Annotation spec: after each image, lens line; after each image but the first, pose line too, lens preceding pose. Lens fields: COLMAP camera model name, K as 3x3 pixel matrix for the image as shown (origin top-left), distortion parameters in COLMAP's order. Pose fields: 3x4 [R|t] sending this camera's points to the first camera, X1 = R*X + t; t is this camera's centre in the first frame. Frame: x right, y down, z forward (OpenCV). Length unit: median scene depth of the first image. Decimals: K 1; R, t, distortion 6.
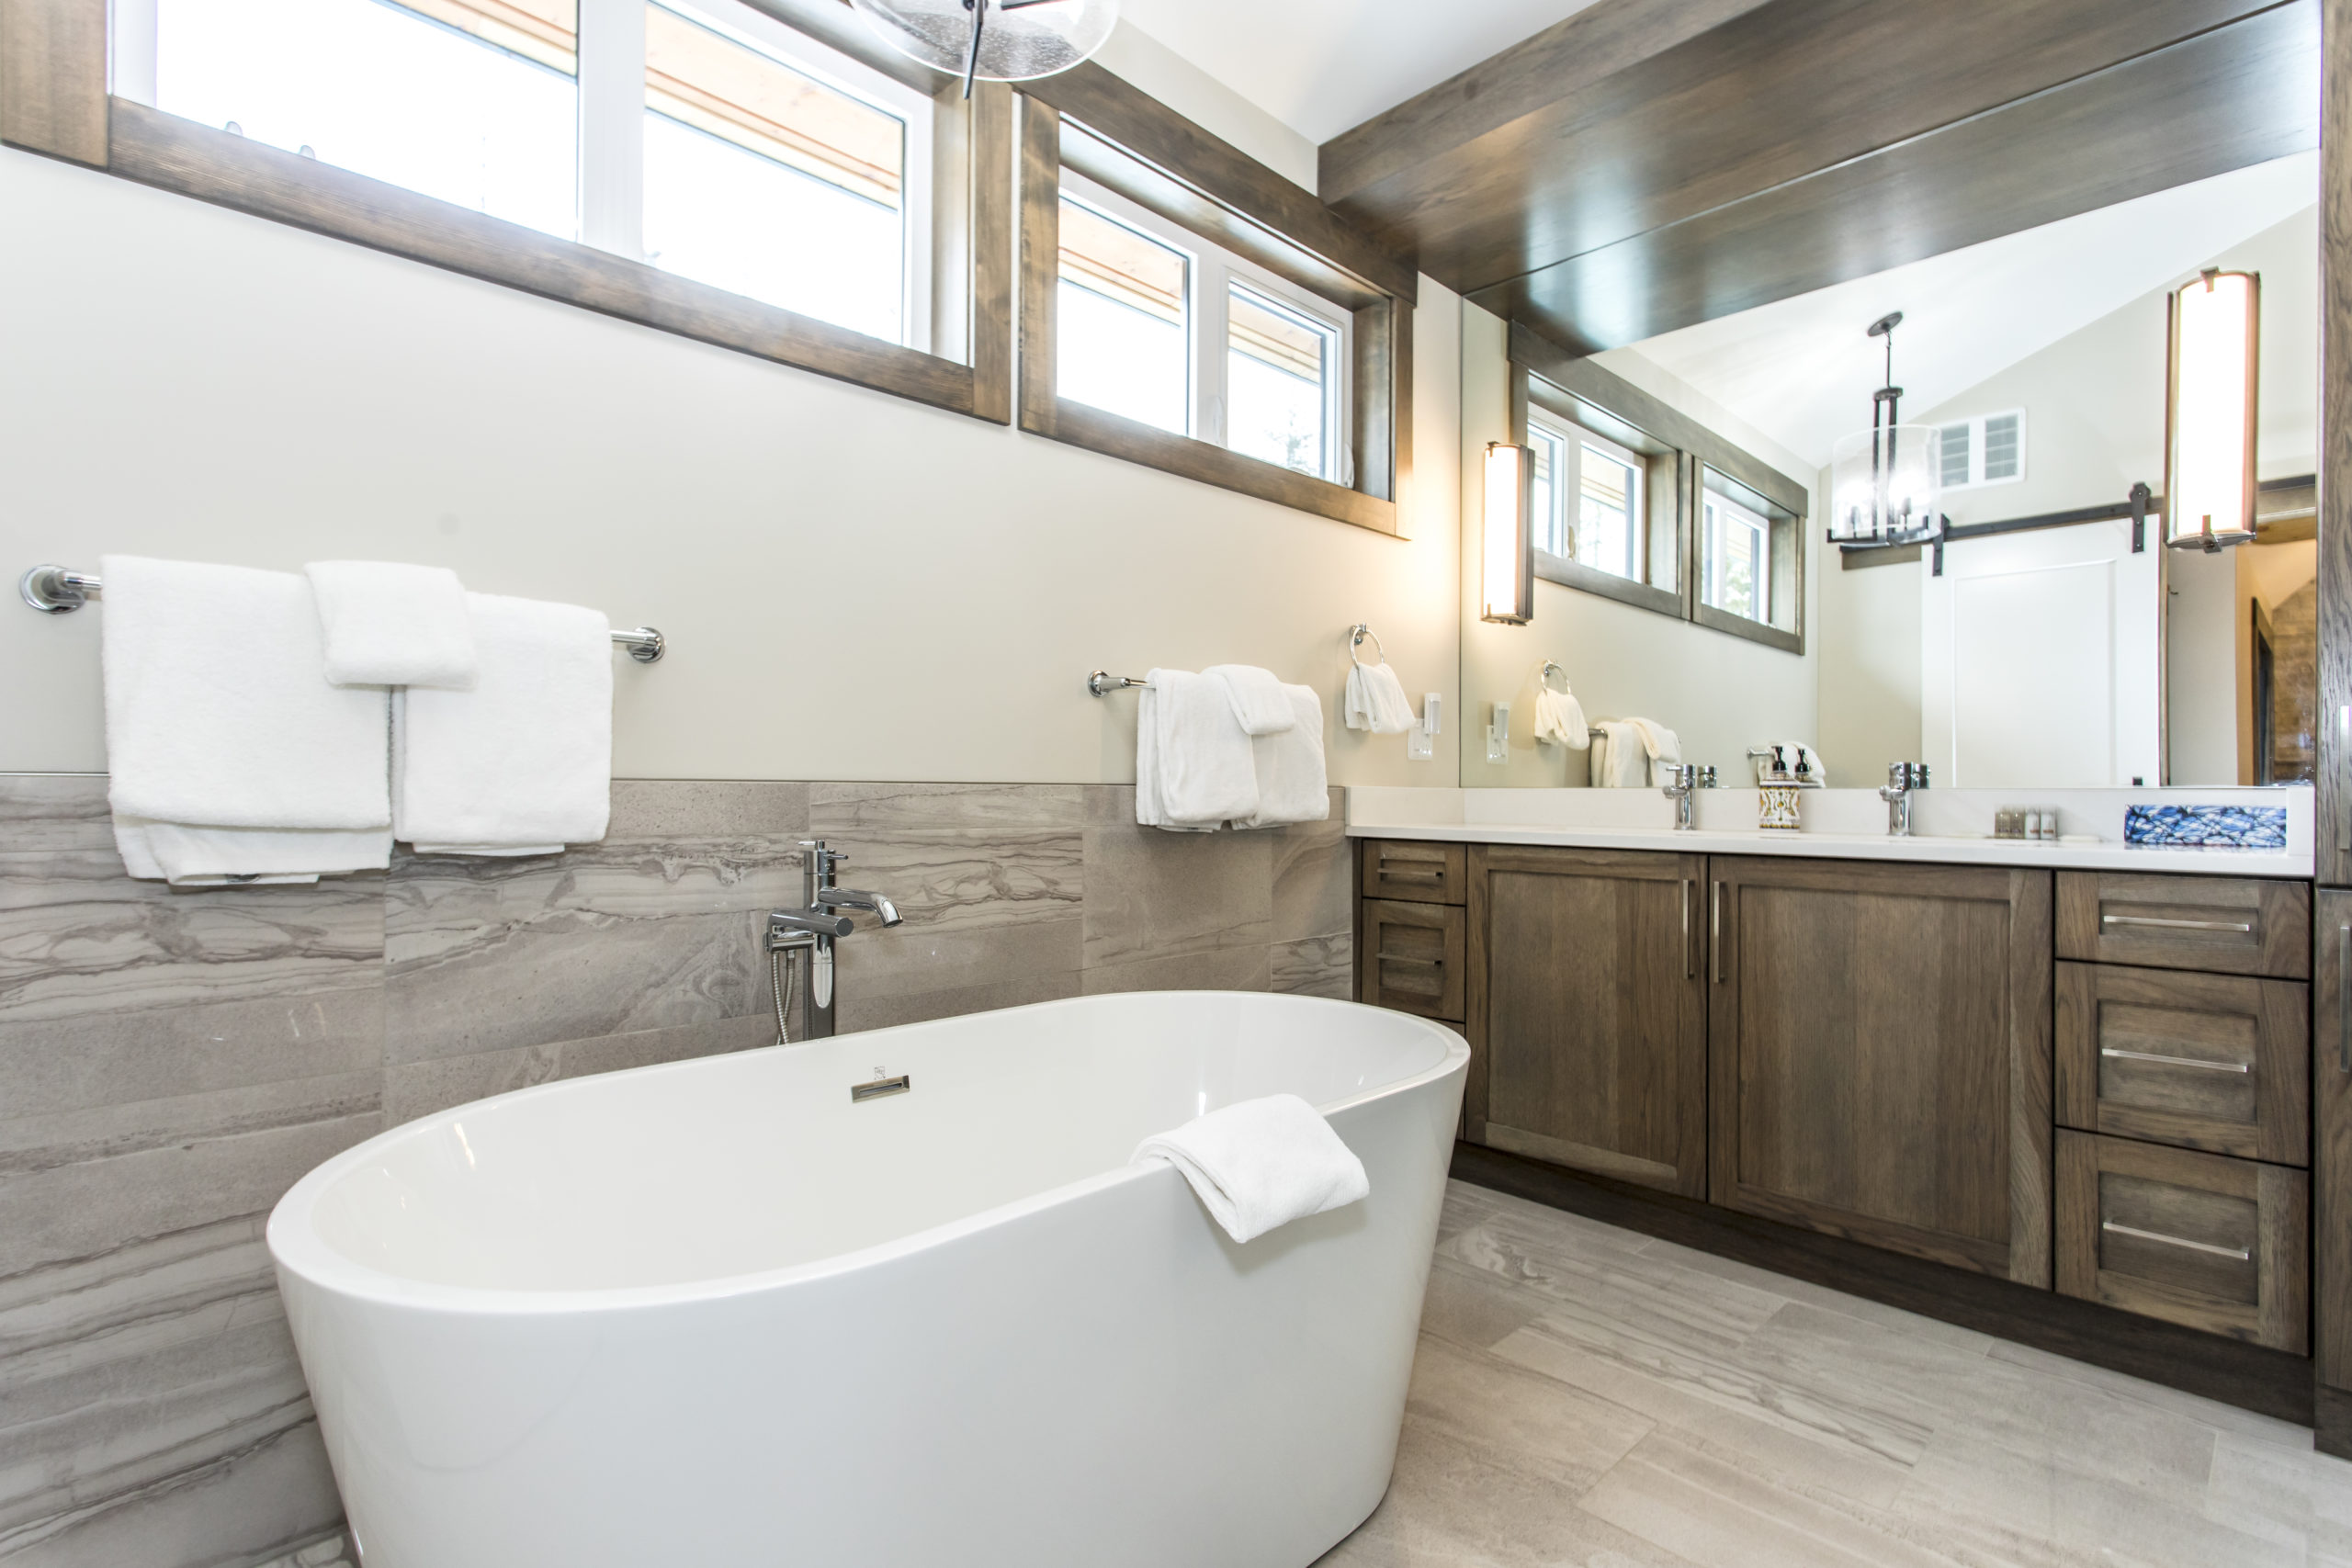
lens RADIAL K [[1099.6, 0, 1172.5], [0, 1099.6, 789.3], [0, 0, 1]] dist [-0.000998, 0.000848]
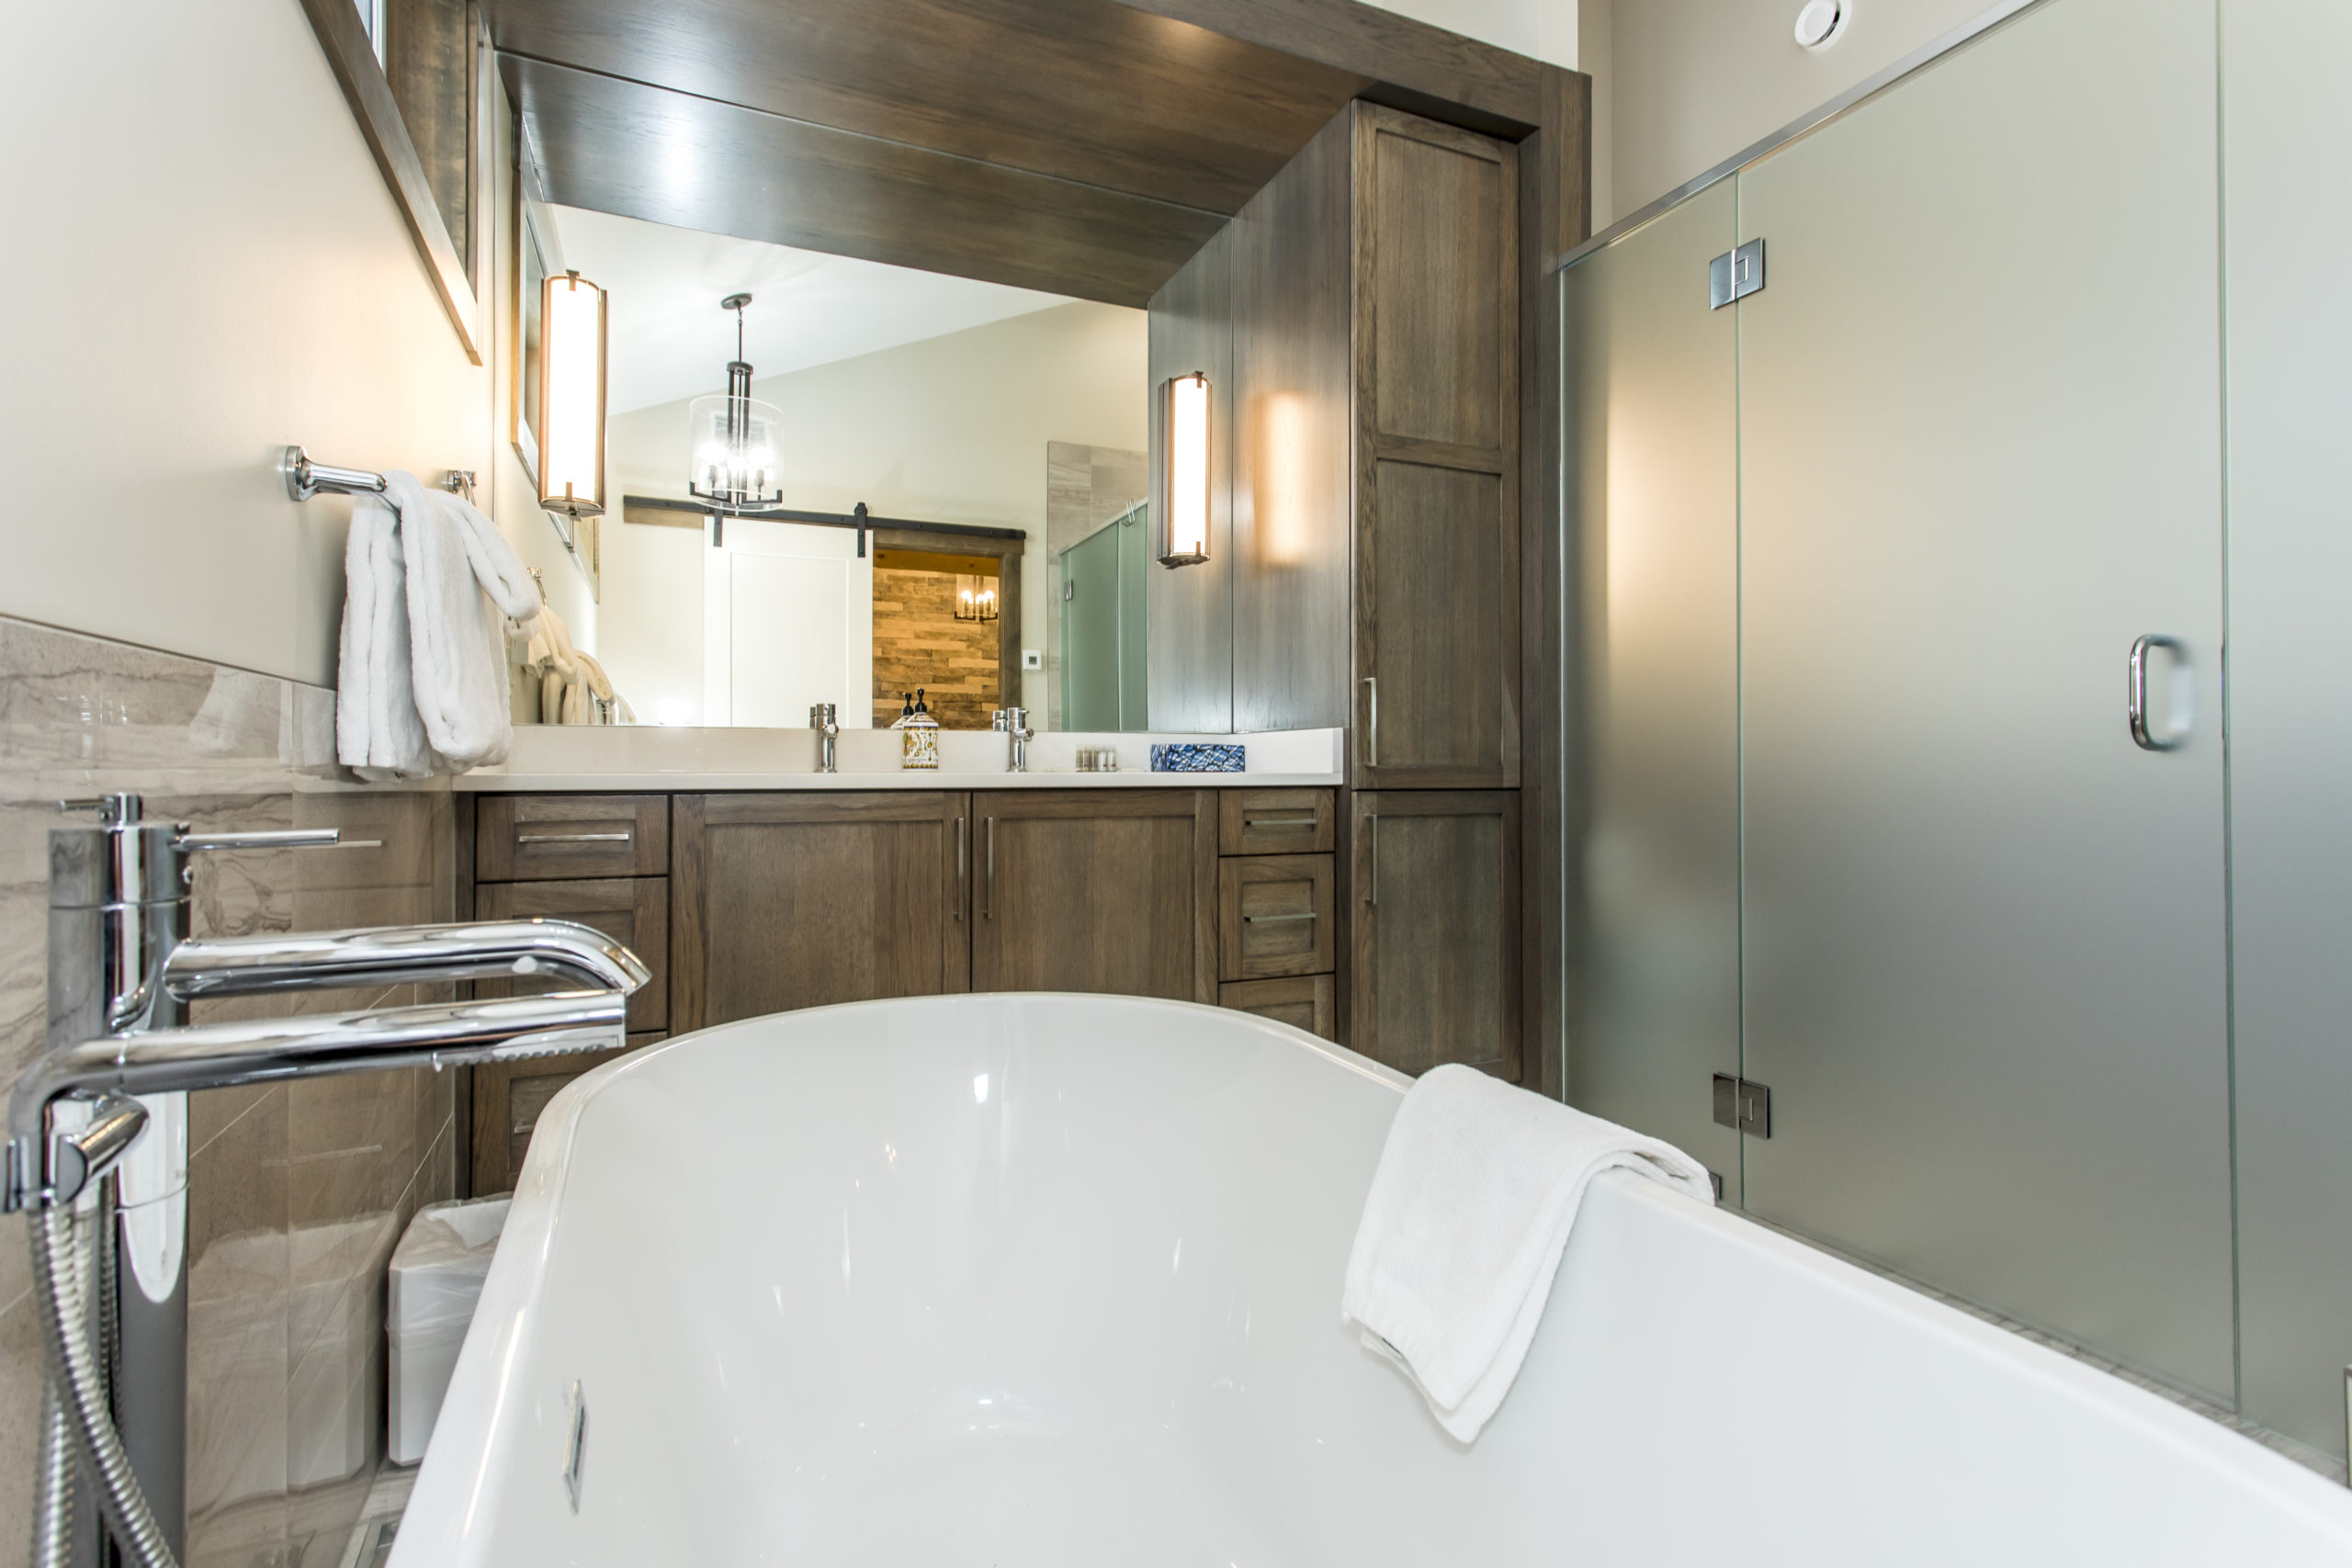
lens RADIAL K [[1099.6, 0, 1146.2], [0, 1099.6, 749.3], [0, 0, 1]] dist [-0.000998, 0.000848]
pose [[0.355279, 0.007183, 0.934733, -0.392302], [-0.002425, 0.999974, -0.006762, 0.029053], [-0.934757, 0.000136, 0.355288, 0.514878]]
